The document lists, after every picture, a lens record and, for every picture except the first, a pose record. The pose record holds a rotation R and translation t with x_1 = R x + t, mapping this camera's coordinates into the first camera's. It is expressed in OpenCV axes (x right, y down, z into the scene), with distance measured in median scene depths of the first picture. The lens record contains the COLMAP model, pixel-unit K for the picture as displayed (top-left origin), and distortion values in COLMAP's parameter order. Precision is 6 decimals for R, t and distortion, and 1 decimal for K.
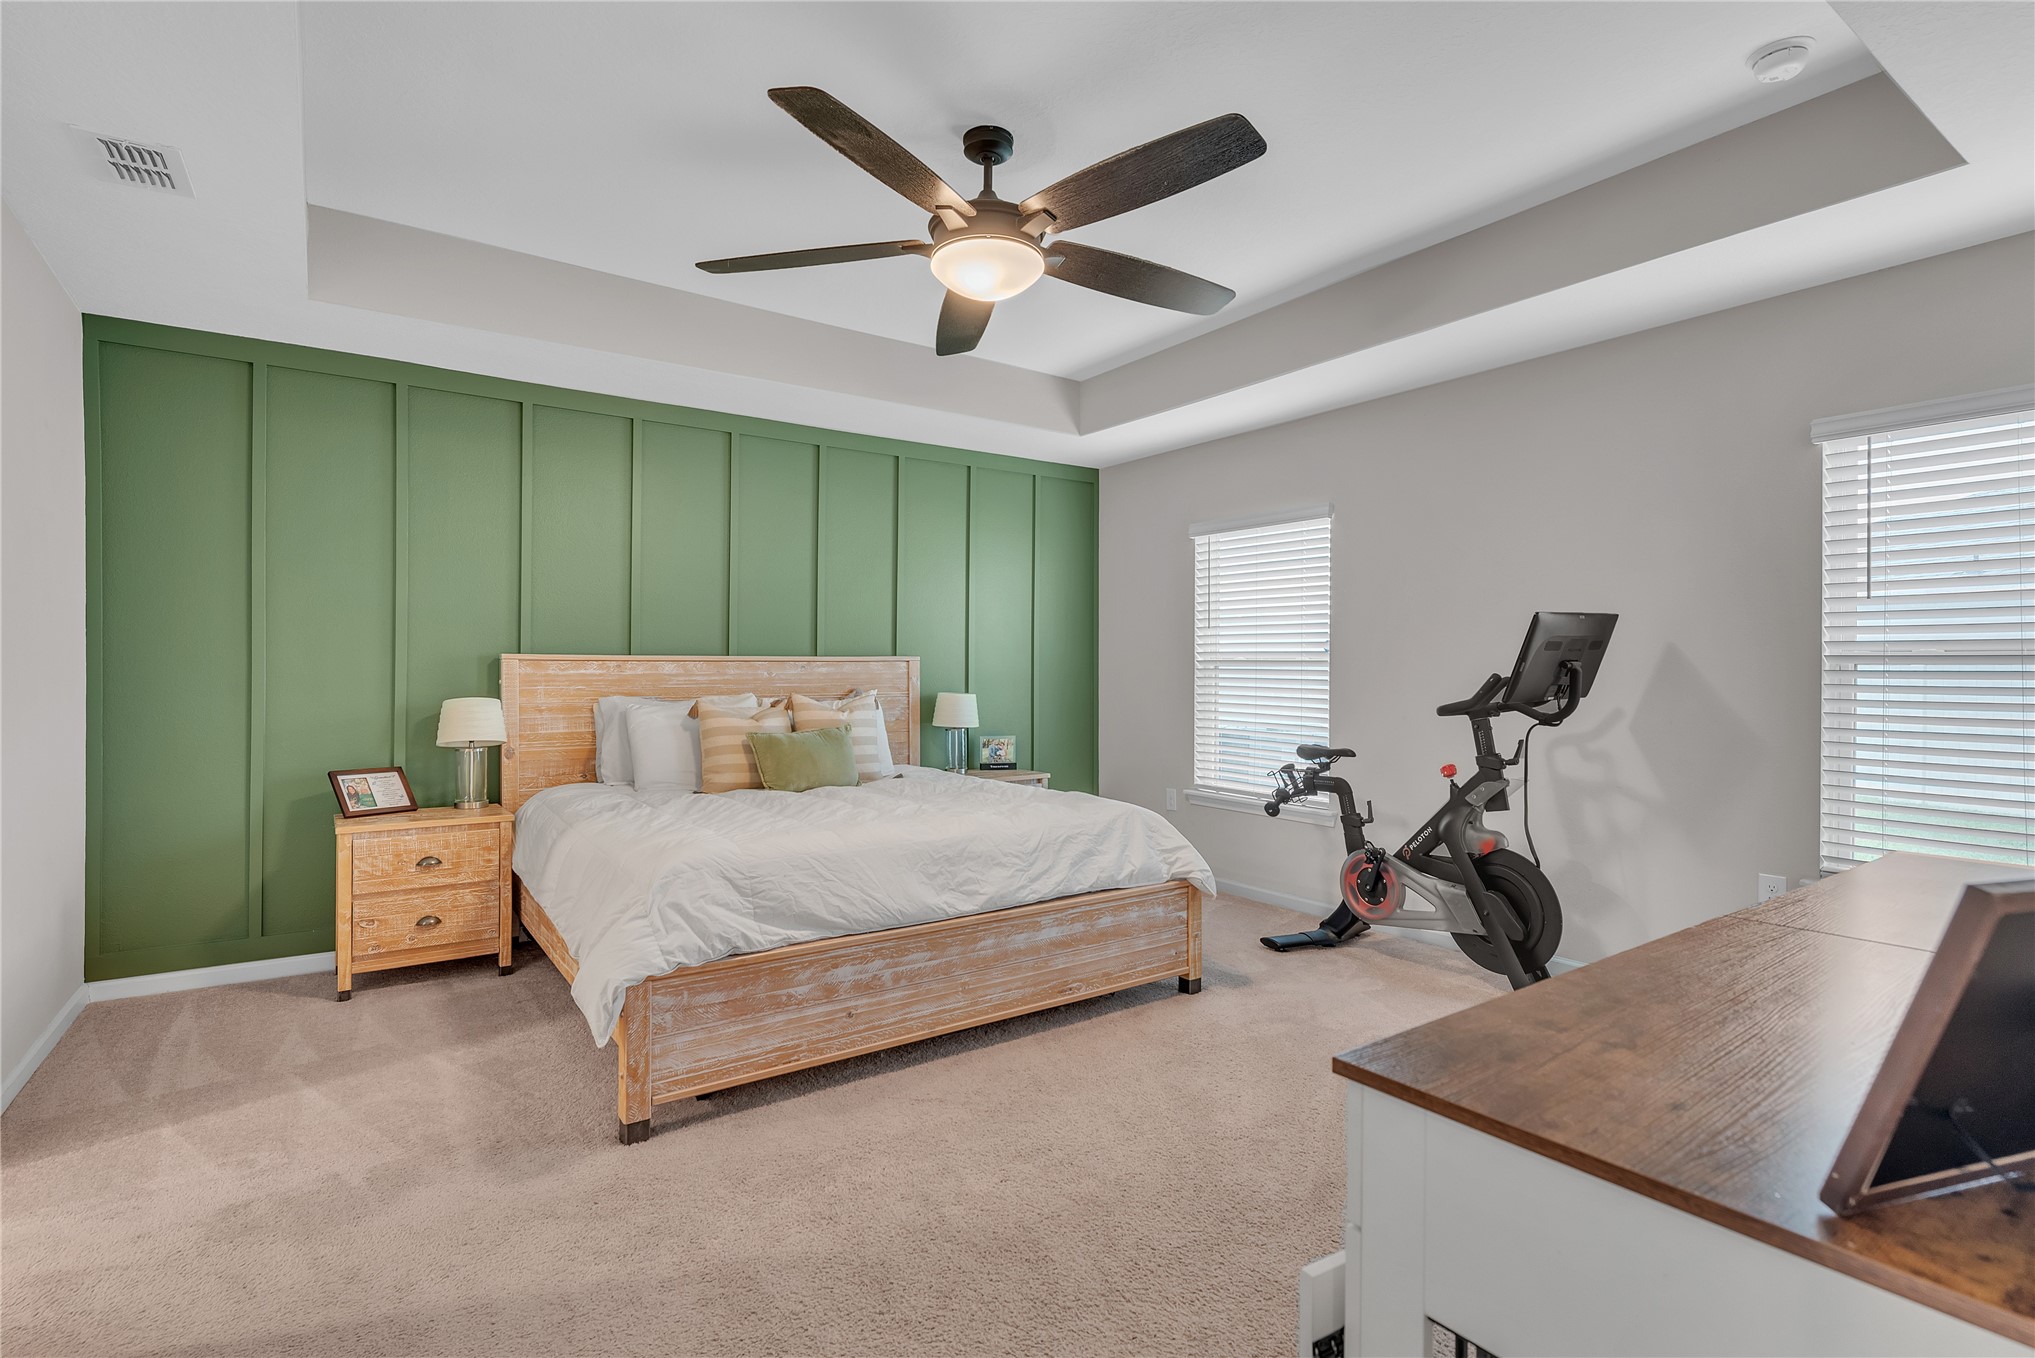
lens RADIAL K [[999.0, 0, 1012.4], [0, 999.0, 680.0], [0, 0, 1]] dist [0.001549, -0.000263]
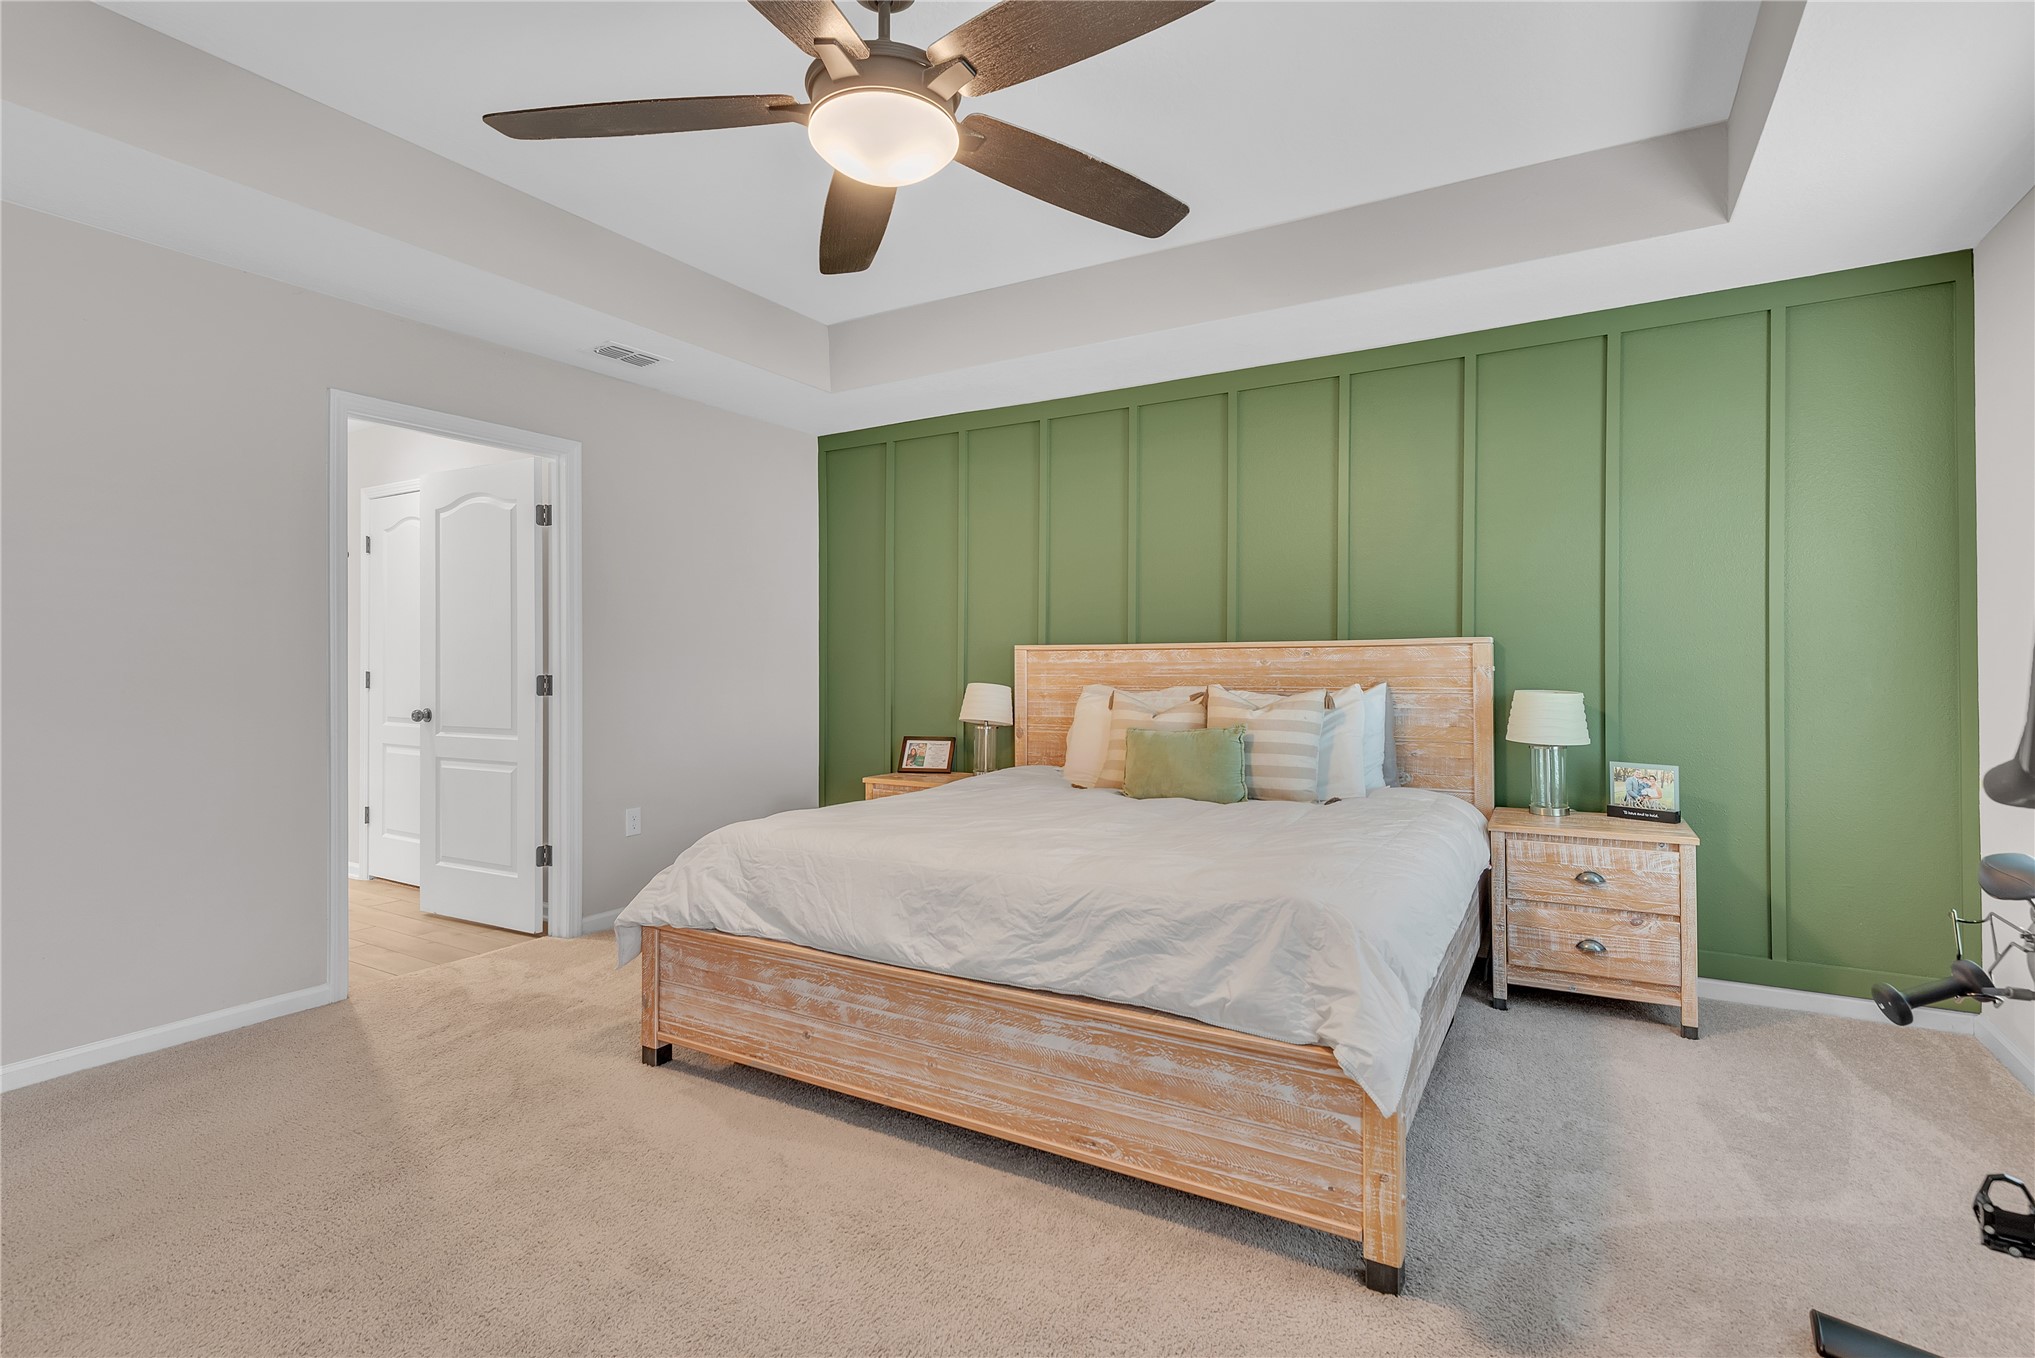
lens RADIAL K [[949.0, 0, 987.0], [0, 949.0, 660.2], [0, 0, 1]] dist [0.003531, 0.000305]
pose [[0.404542, -0.004601, -0.914508, 0.617772], [-0.004579, 0.999965, -0.007057, -0.001877], [0.914508, 0.007042, 0.404507, 0.704126]]
